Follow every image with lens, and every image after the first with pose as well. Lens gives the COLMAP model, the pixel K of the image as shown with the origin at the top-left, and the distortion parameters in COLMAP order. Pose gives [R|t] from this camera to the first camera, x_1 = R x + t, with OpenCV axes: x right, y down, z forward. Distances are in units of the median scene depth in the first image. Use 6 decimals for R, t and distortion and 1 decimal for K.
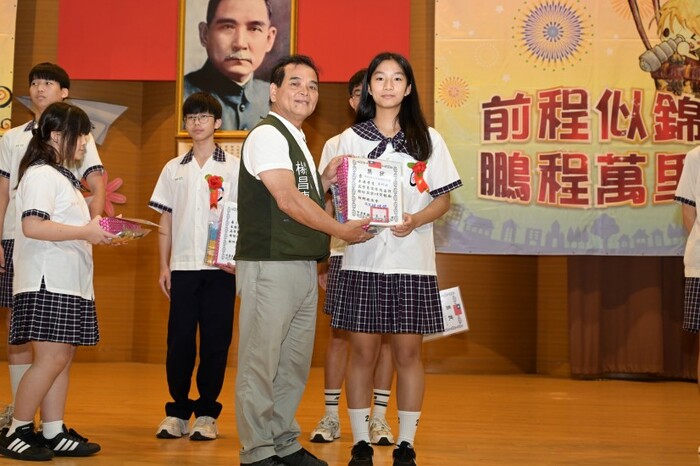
lens RADIAL K [[1076.5, 0, 350.0], [0, 1076.5, 233.0], [0, 0, 1]] dist [-0.013685, 0.037644]
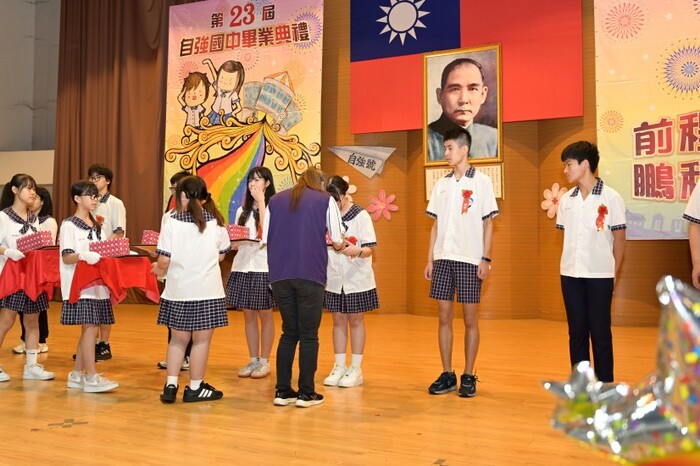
lens RADIAL K [[723.3, 0, 348.7], [0, 723.3, 229.7], [0, 0, 1]] dist [-0.006467, -0.011861]
pose [[0.922550, -0.032140, -0.384536, 0.137623], [0.042285, 0.998944, 0.017954, -0.024717], [0.383553, -0.032823, 0.922935, 0.020763]]
